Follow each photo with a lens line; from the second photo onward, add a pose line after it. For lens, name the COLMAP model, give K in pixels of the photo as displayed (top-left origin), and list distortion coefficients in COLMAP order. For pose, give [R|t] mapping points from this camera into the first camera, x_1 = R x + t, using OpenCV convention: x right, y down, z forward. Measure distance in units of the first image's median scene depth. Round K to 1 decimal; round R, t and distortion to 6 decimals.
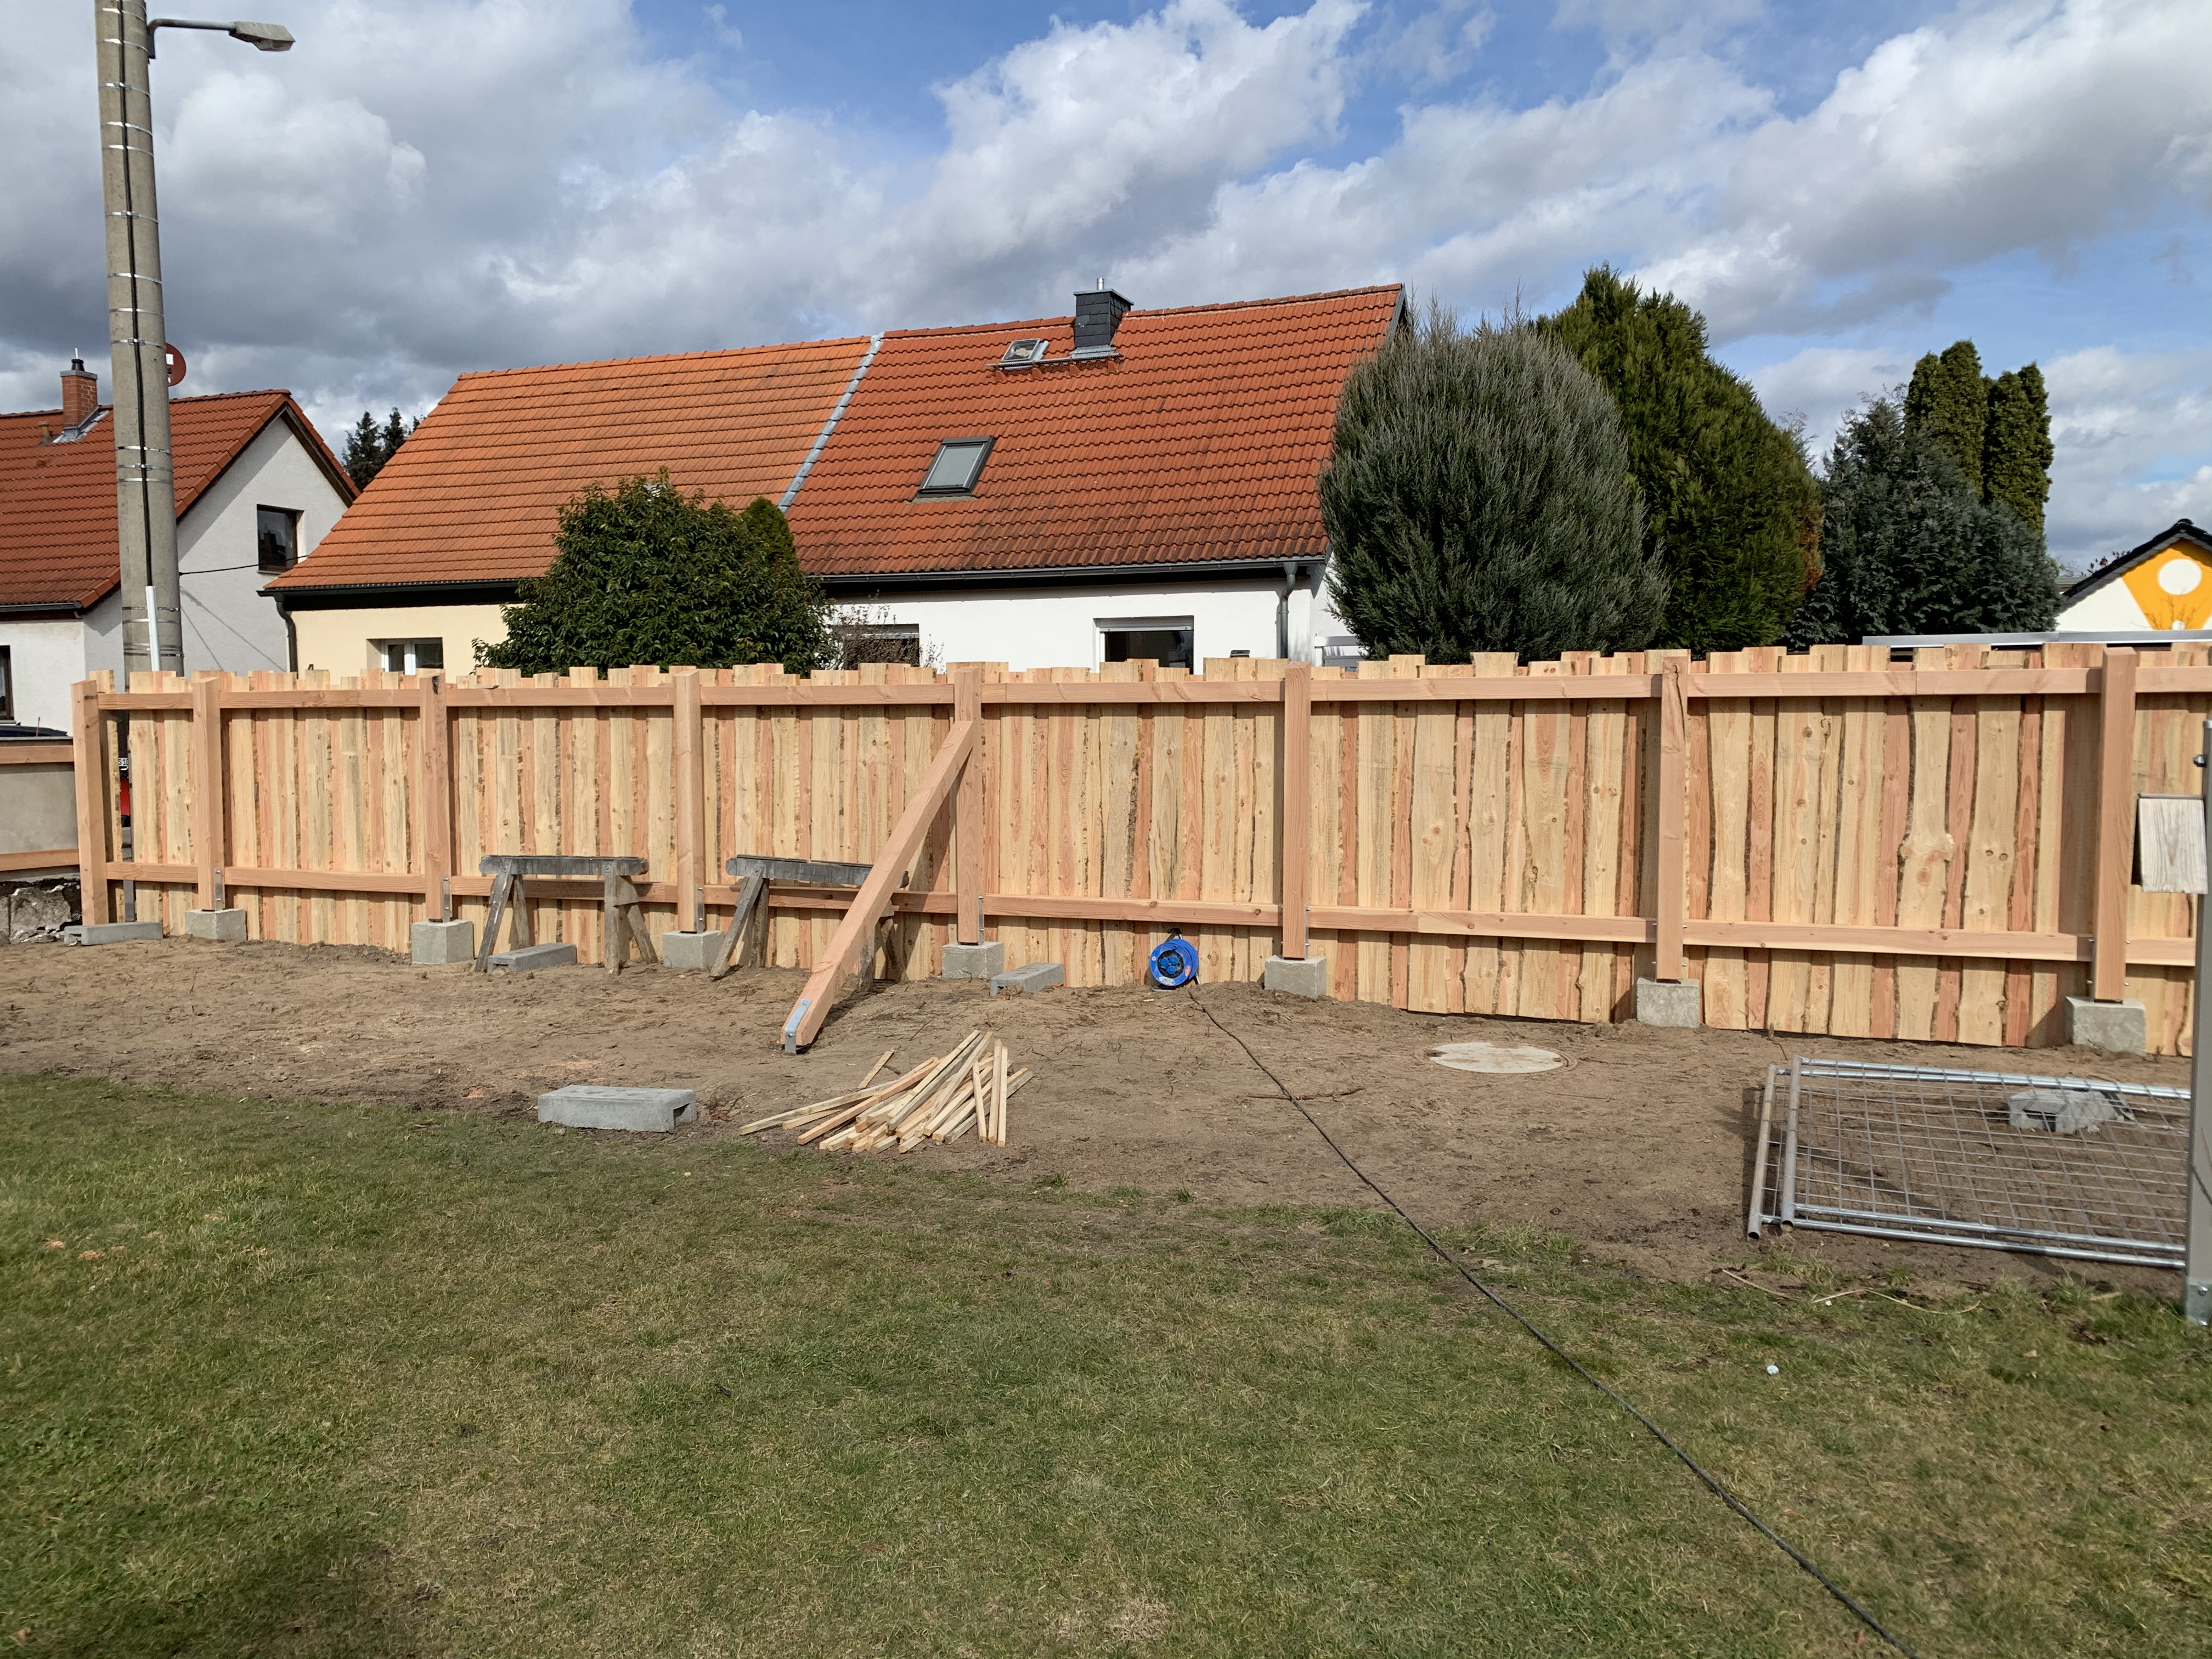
lens RADIAL K [[1643.7, 0, 1100.0], [0, 1643.7, 873.3], [0, 0, 1]] dist [0.068303, -0.060753]
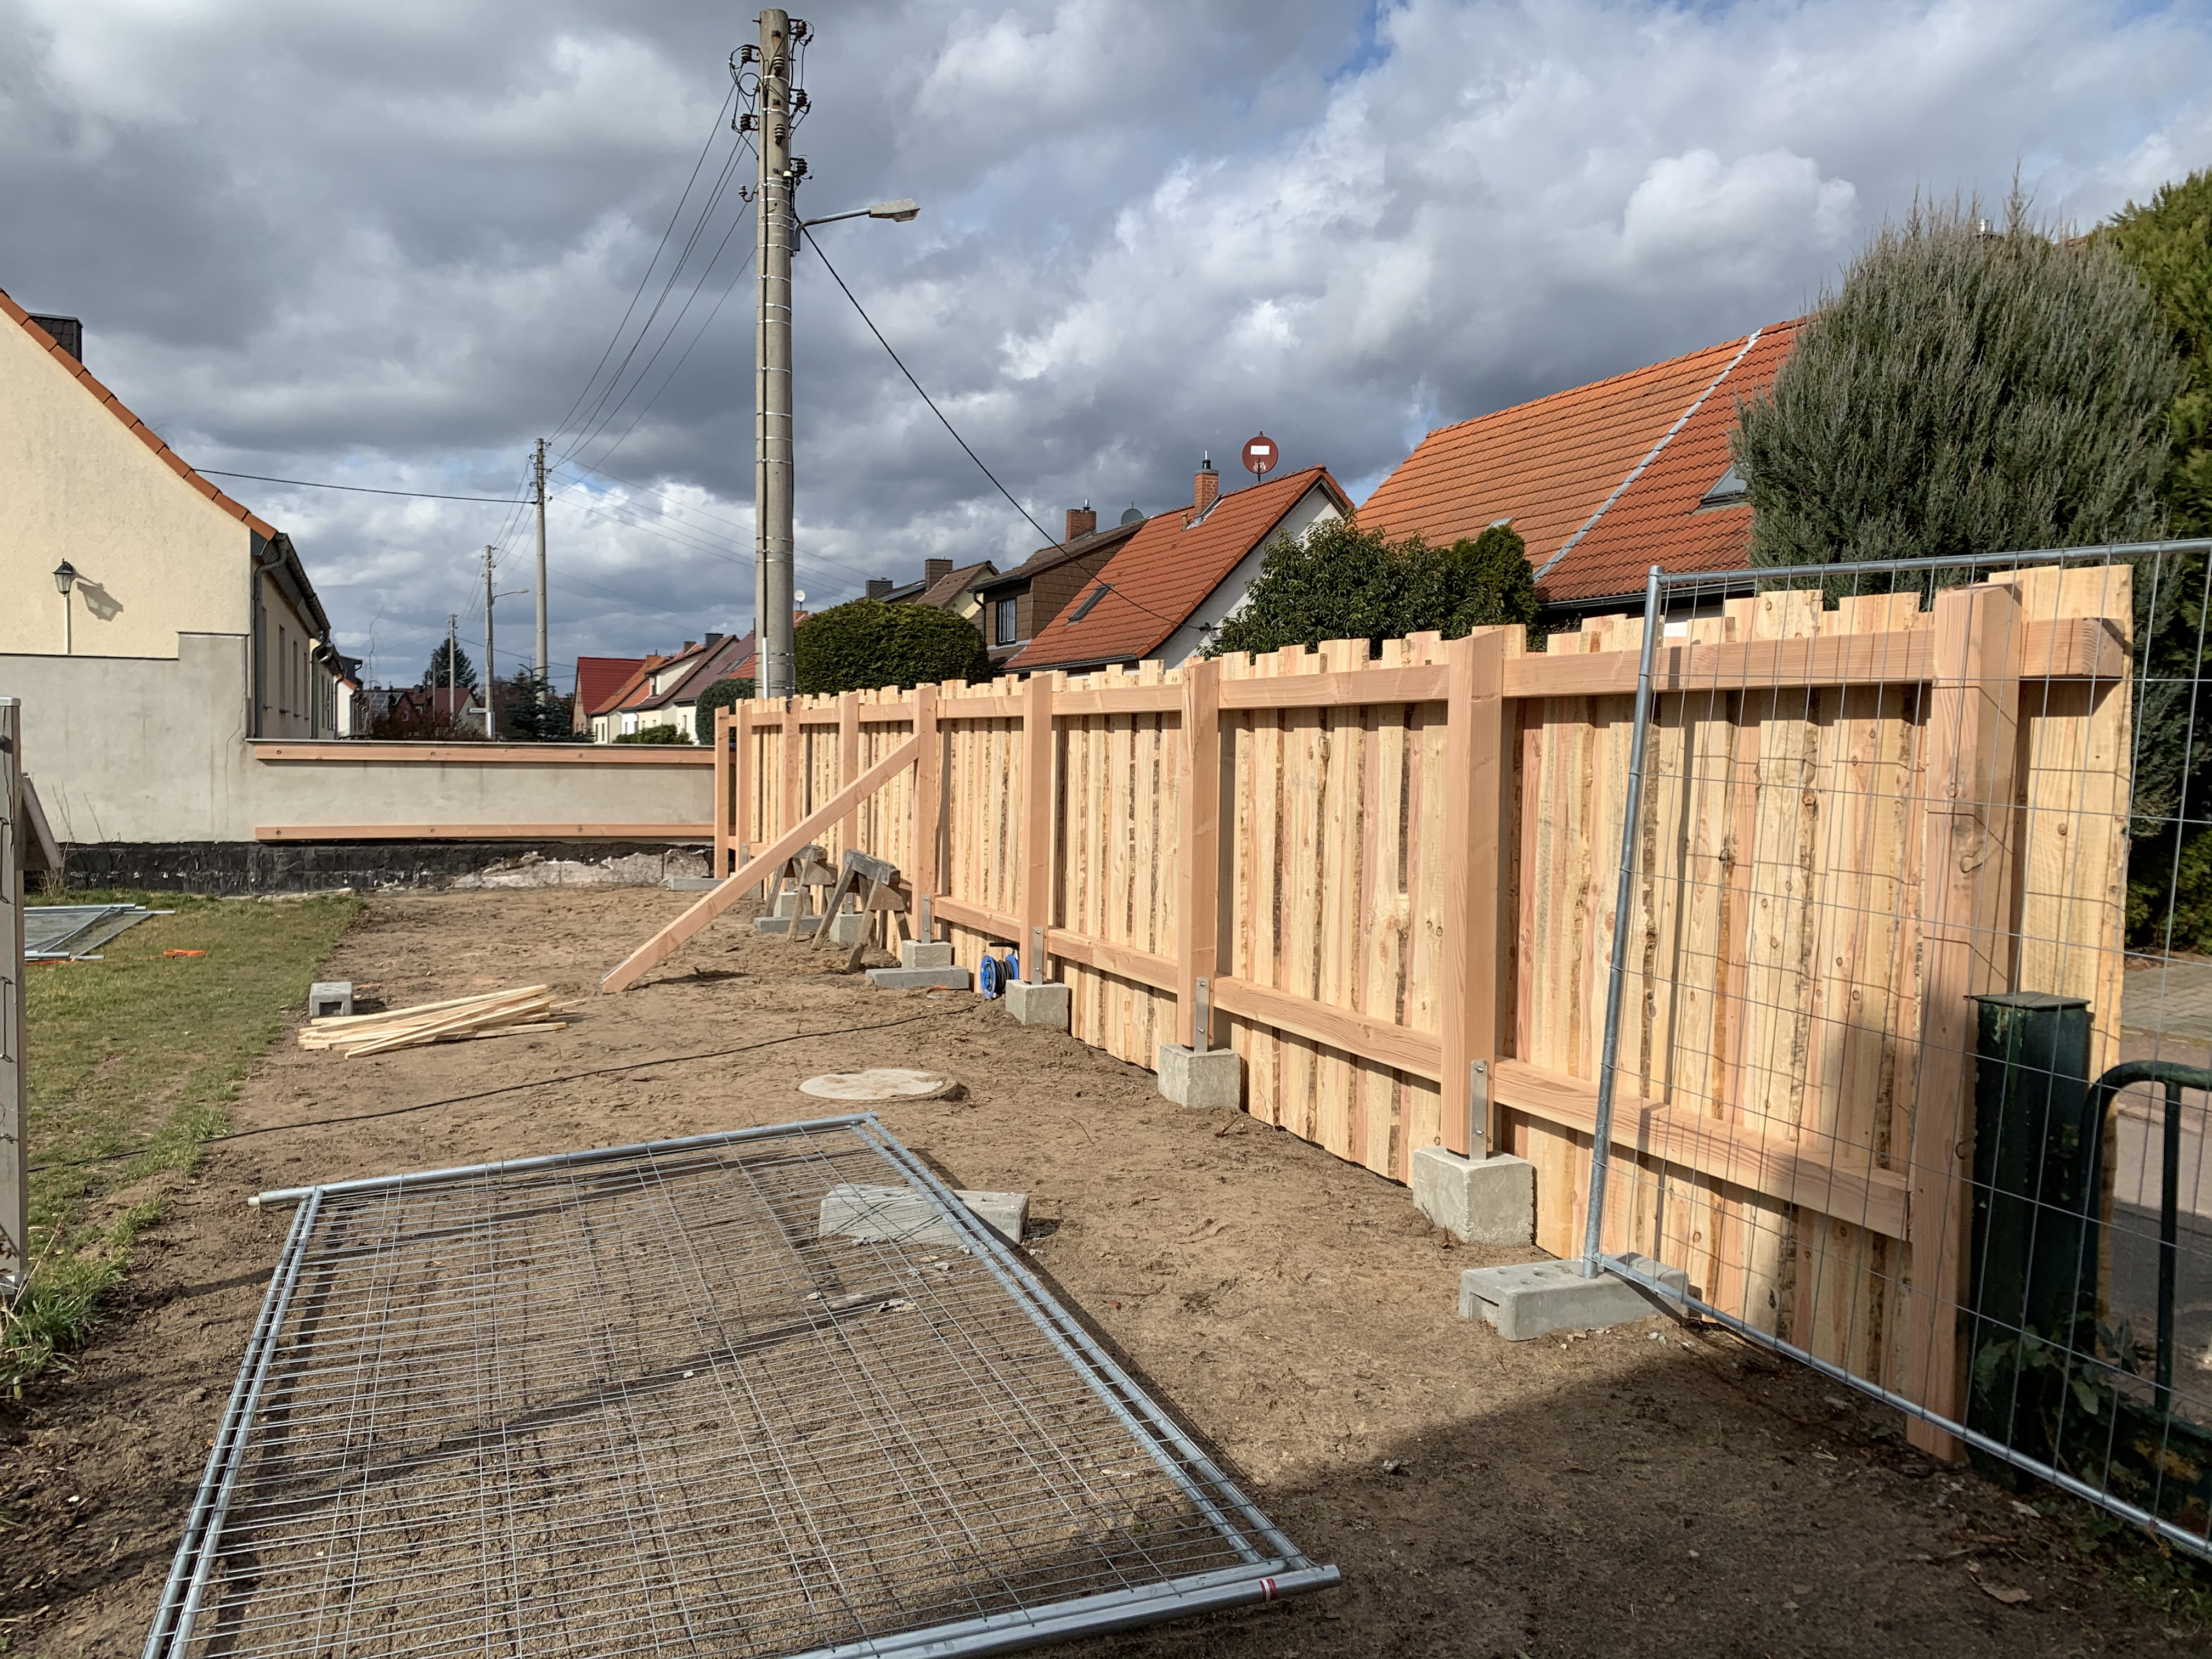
lens RADIAL K [[1643.7, 0, 1100.0], [0, 1643.7, 873.3], [0, 0, 1]] dist [0.068303, -0.060753]
pose [[0.706769, 0.070364, -0.703936, 0.613732], [-0.085061, 0.996275, 0.014182, -0.021358], [0.702312, 0.049854, 0.710122, 0.235757]]
